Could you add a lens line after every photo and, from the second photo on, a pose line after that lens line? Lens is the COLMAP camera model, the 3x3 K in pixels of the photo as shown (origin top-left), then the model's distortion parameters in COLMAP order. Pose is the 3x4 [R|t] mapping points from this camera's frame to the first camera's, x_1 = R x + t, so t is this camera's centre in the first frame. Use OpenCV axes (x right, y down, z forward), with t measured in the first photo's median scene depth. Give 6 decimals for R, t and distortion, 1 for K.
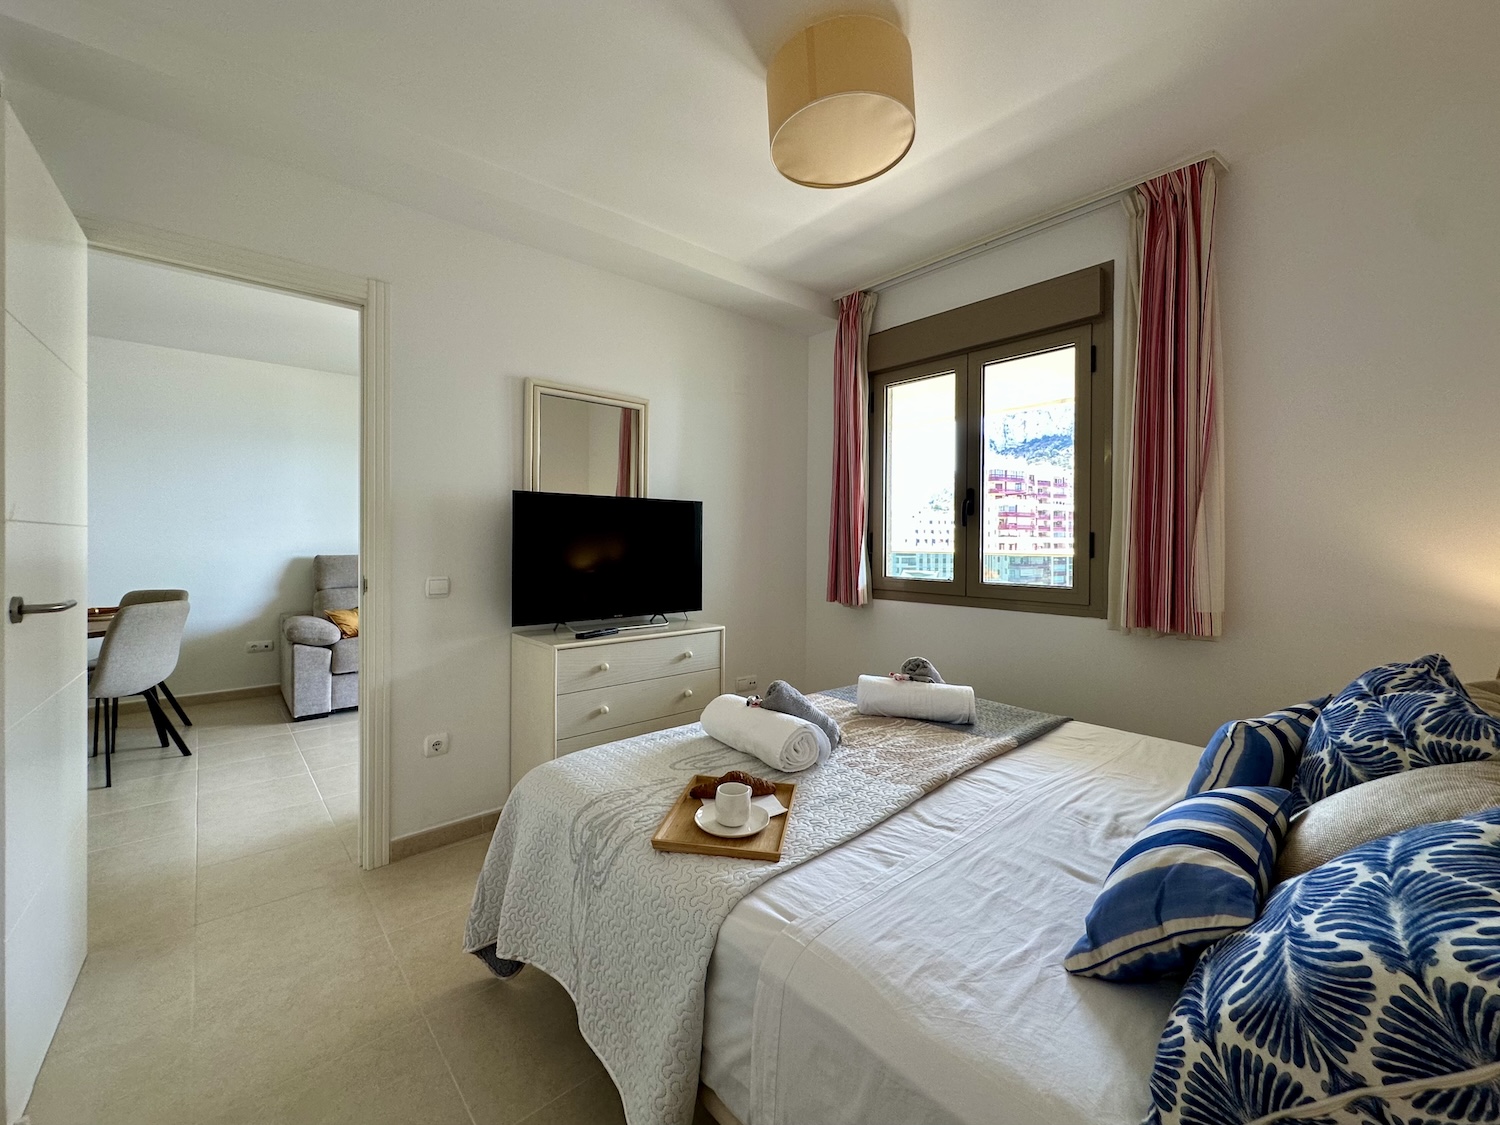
lens RADIAL K [[613.8, 0, 728.7], [0, 613.8, 543.9], [0, 0, 1]] dist [-0.000535, -0.000026]
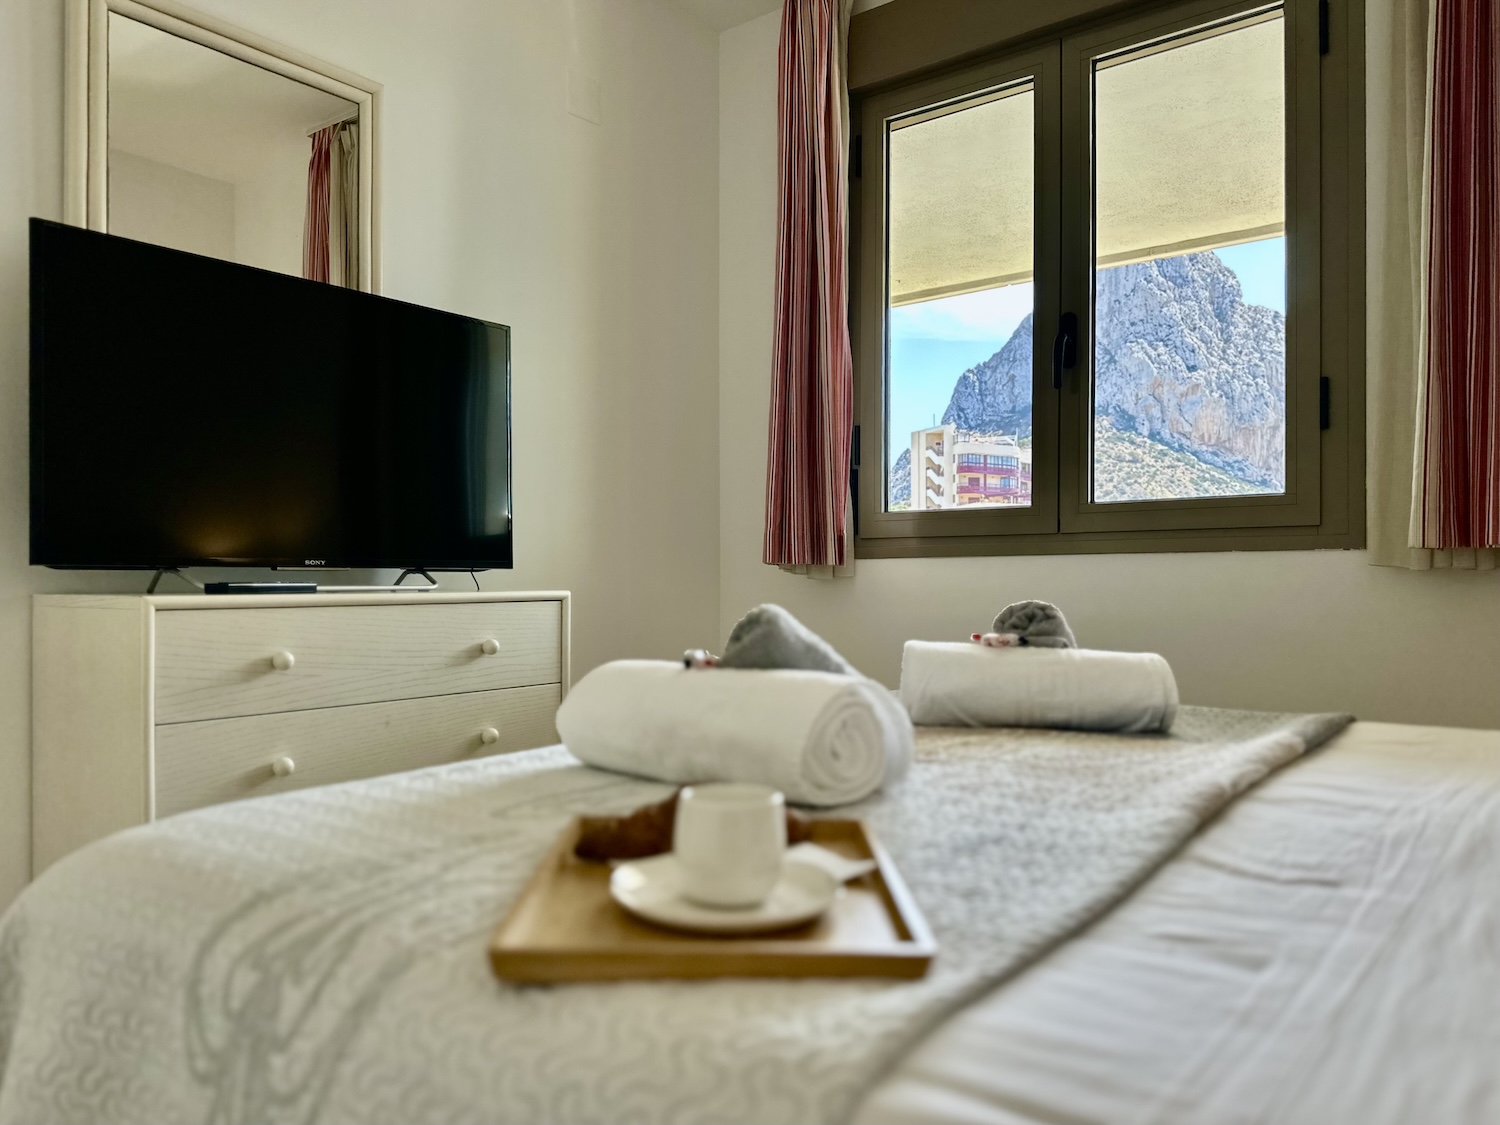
lens RADIAL K [[1082.8, 0, 728.5], [0, 1082.8, 602.8], [0, 0, 1]] dist [0.074767, -0.103513]
pose [[0.980736, -0.008520, 0.195154, -0.089160], [0.005296, 0.999841, 0.017037, 0.244580], [-0.195268, -0.015675, 0.980625, 0.374120]]
